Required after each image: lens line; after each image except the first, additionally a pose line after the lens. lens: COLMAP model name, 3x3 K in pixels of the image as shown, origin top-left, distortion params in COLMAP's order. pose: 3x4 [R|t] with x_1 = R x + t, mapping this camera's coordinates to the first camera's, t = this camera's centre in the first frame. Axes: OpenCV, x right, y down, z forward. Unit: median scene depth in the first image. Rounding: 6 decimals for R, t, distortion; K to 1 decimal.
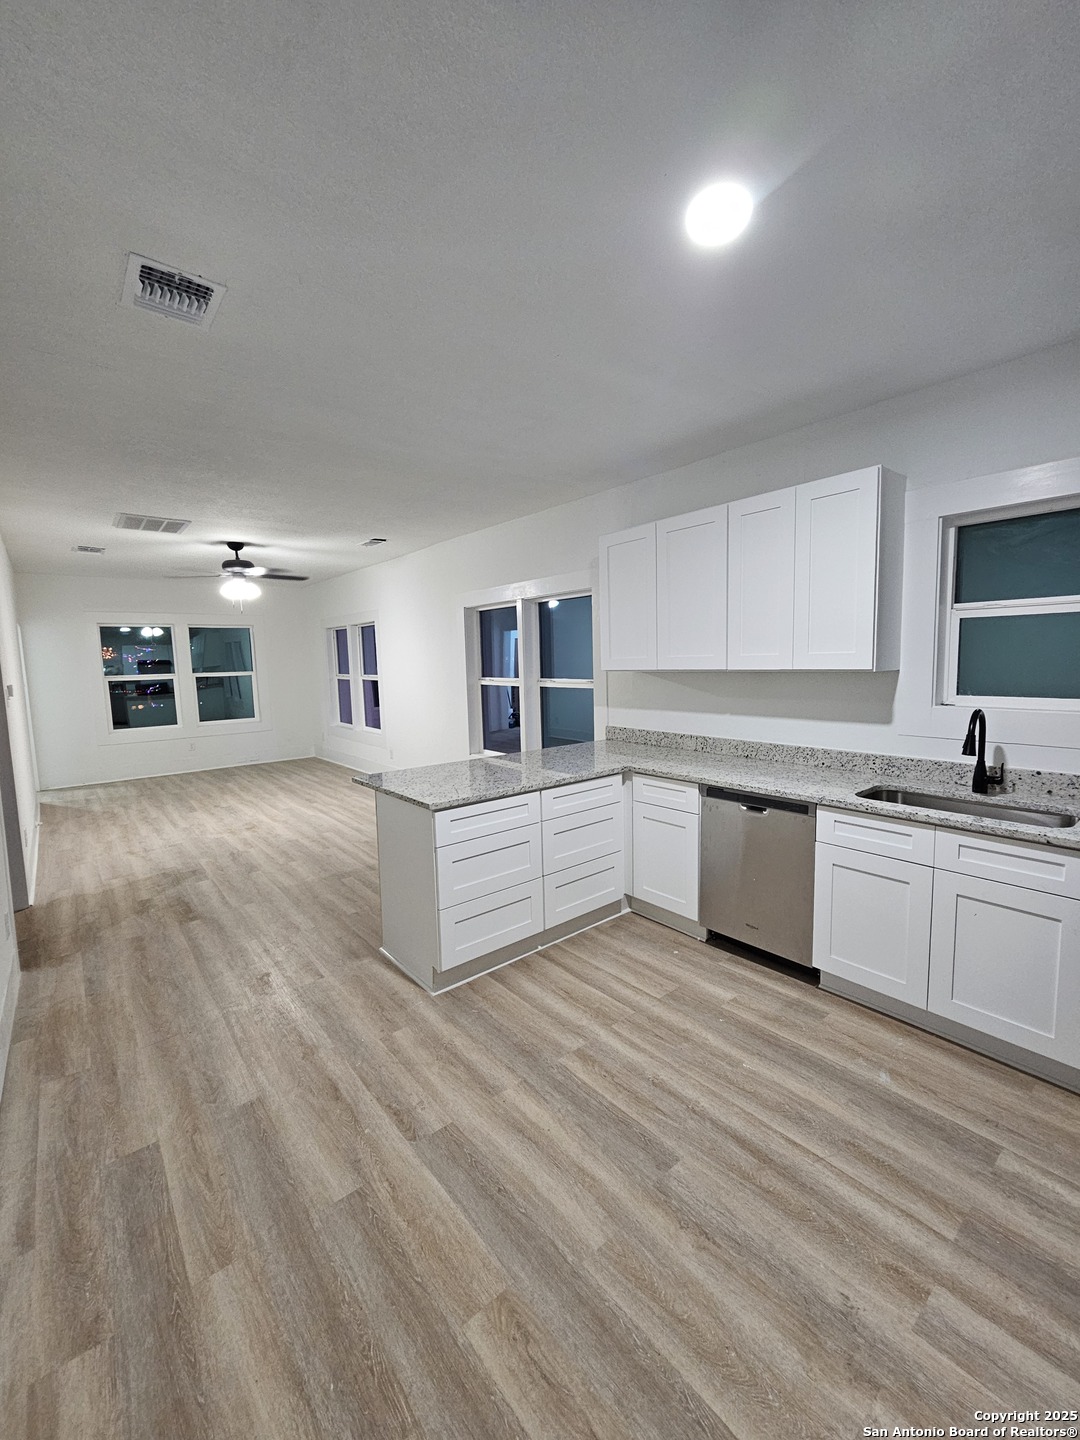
lens RADIAL K [[591.2, 0, 544.8], [0, 591.2, 719.5], [0, 0, 1]] dist [0.004697, -0.002185]
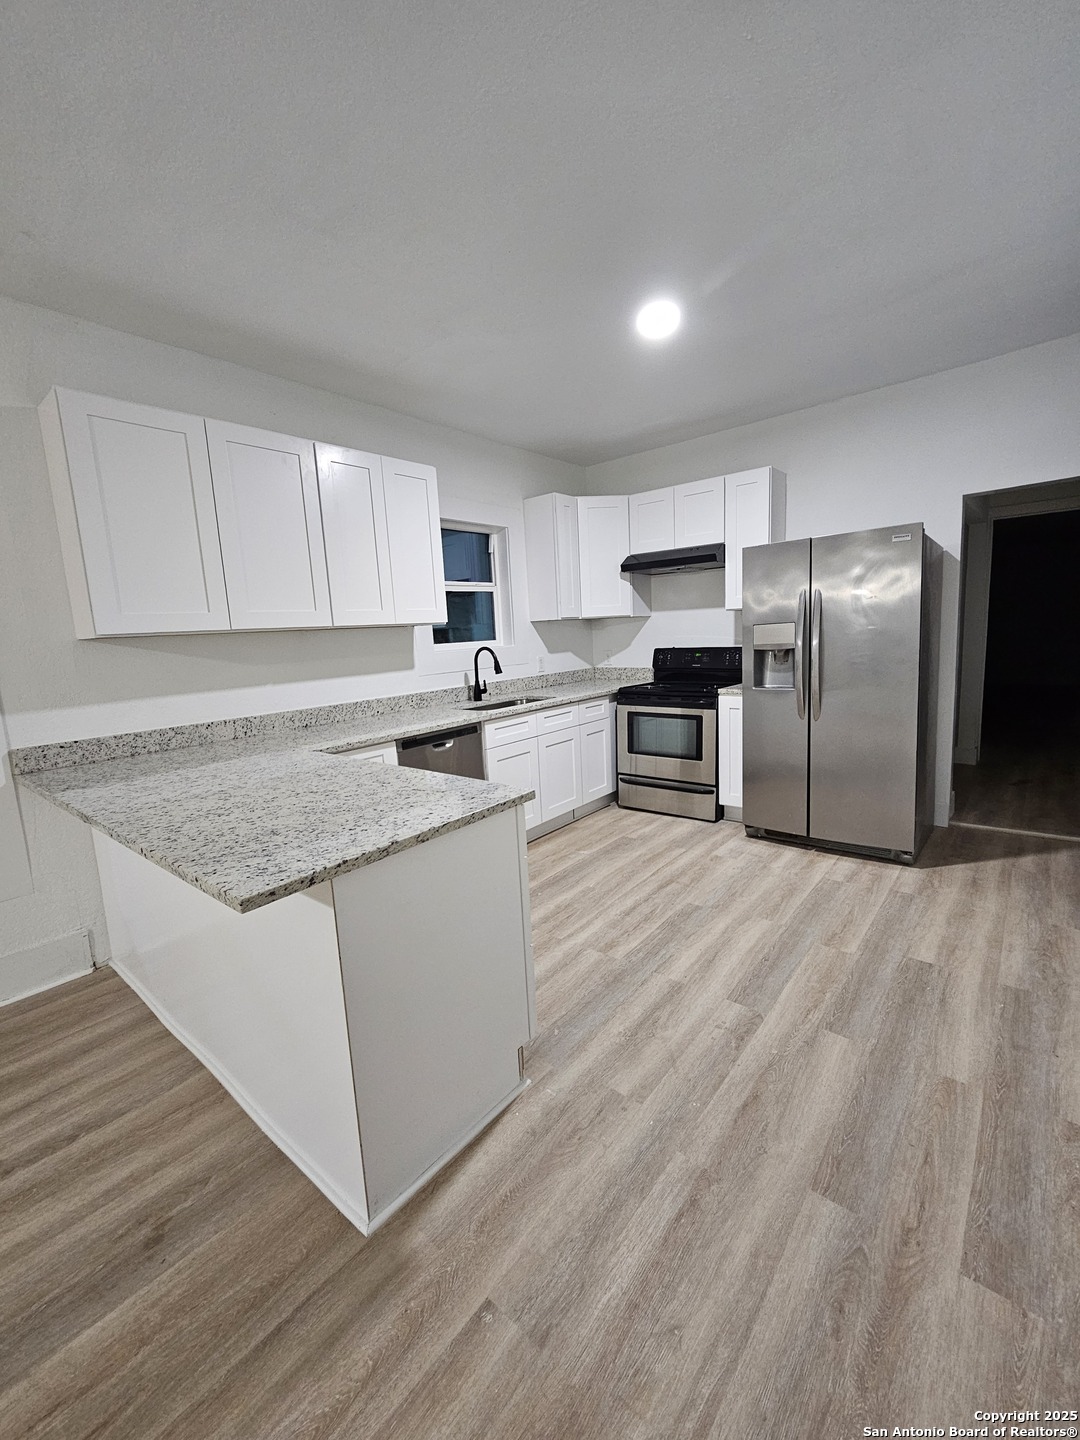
lens RADIAL K [[591.2, 0, 547.1], [0, 591.2, 716.8], [0, 0, 1]] dist [0.004697, -0.002185]
pose [[-0.186297, -0.114227, 0.975831, -0.851967], [0.154299, 0.977492, 0.143879, -0.035081], [-0.970302, 0.177374, -0.164479, 1.082893]]
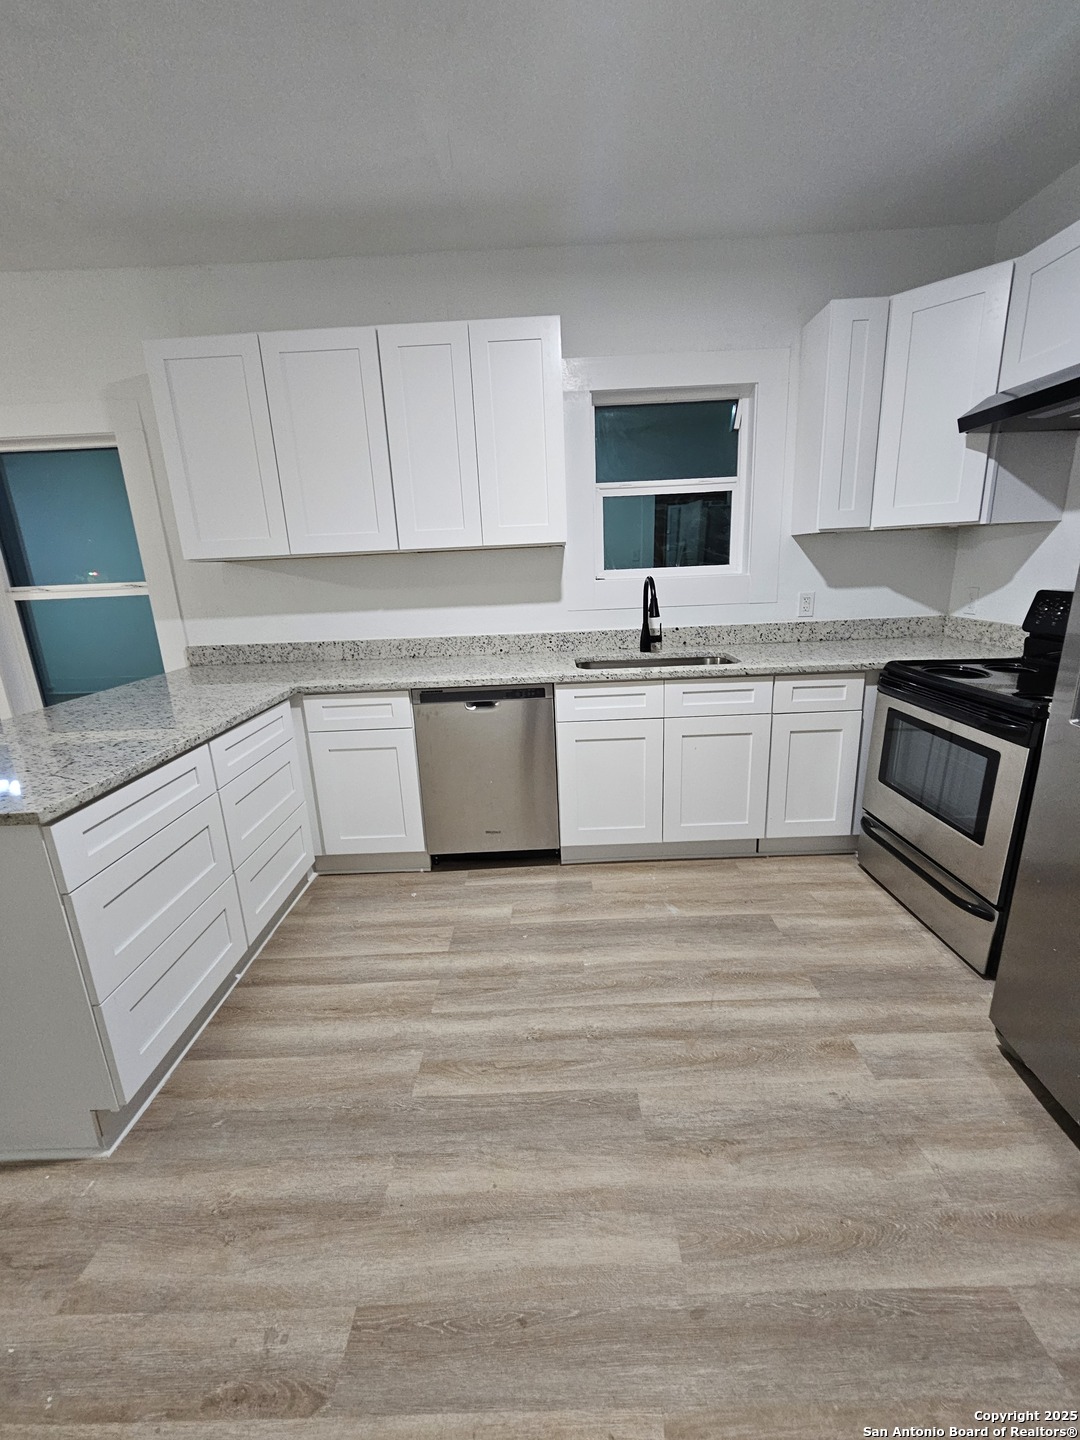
lens RADIAL K [[591.2, 0, 548.0], [0, 591.2, 716.2], [0, 0, 1]] dist [0.004697, -0.002185]
pose [[0.641622, -0.196379, 0.741456, -0.268662], [0.105287, 0.980068, 0.168466, 0.031871], [-0.759760, -0.030026, 0.649510, 0.386700]]
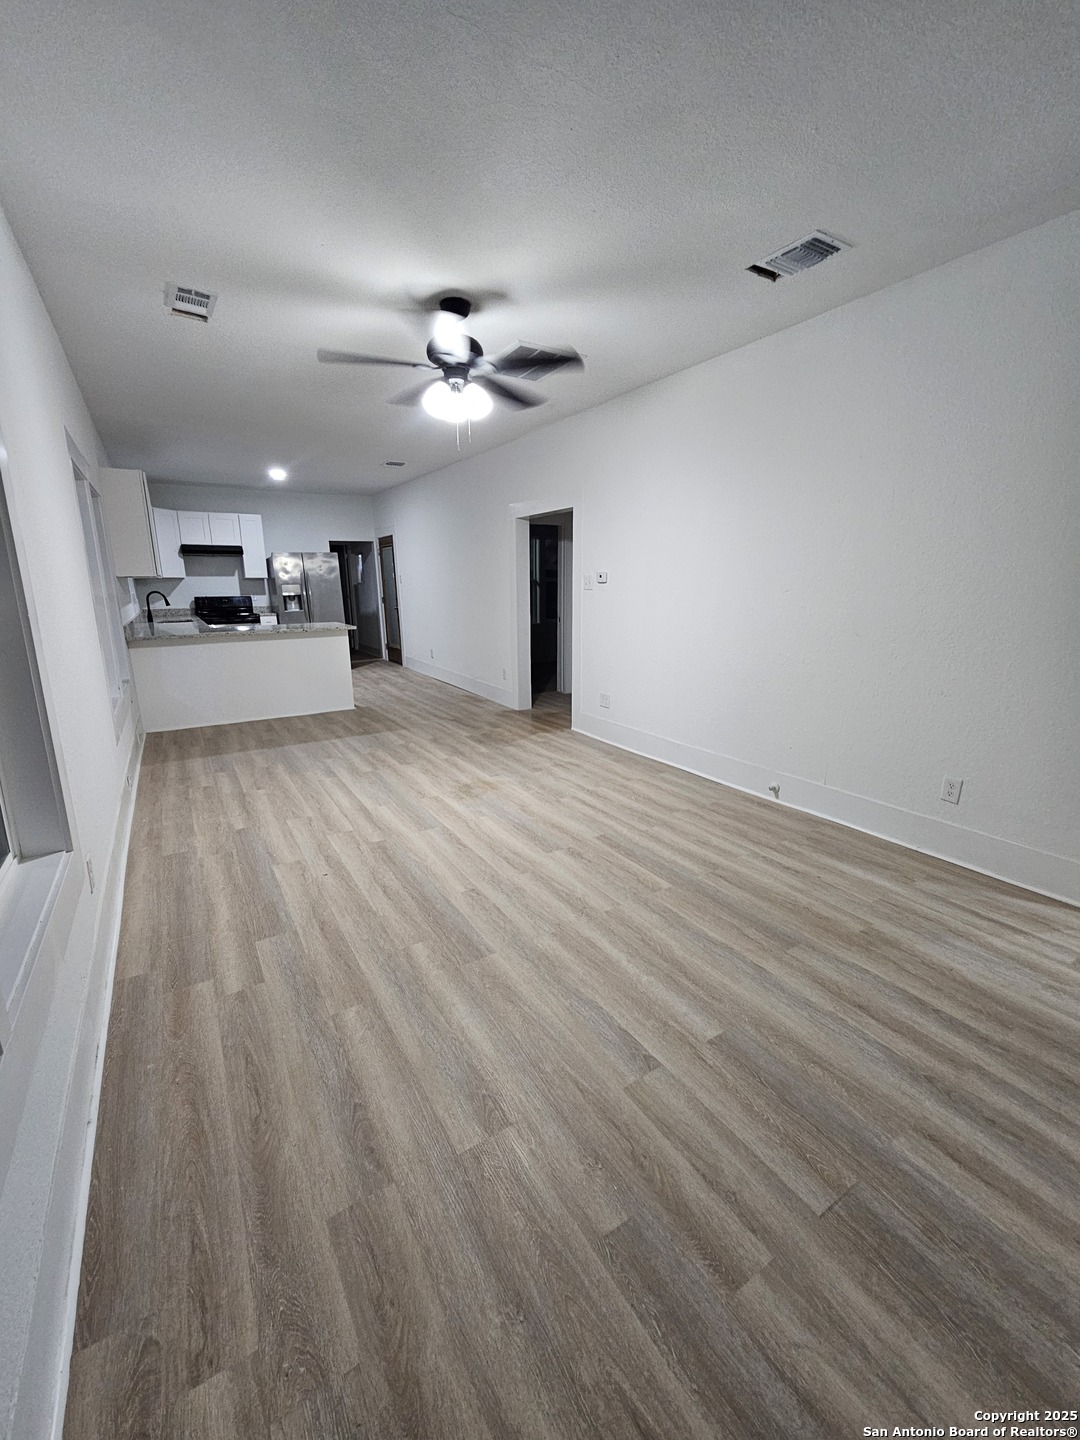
lens RADIAL K [[591.2, 0, 542.8], [0, 591.2, 716.3], [0, 0, 1]] dist [0.004697, -0.002185]
pose [[-0.991393, 0.002091, 0.130906, -1.487447], [0.044247, 0.946390, 0.319981, -0.274314], [-0.123219, 0.323019, -0.938337, 3.555382]]
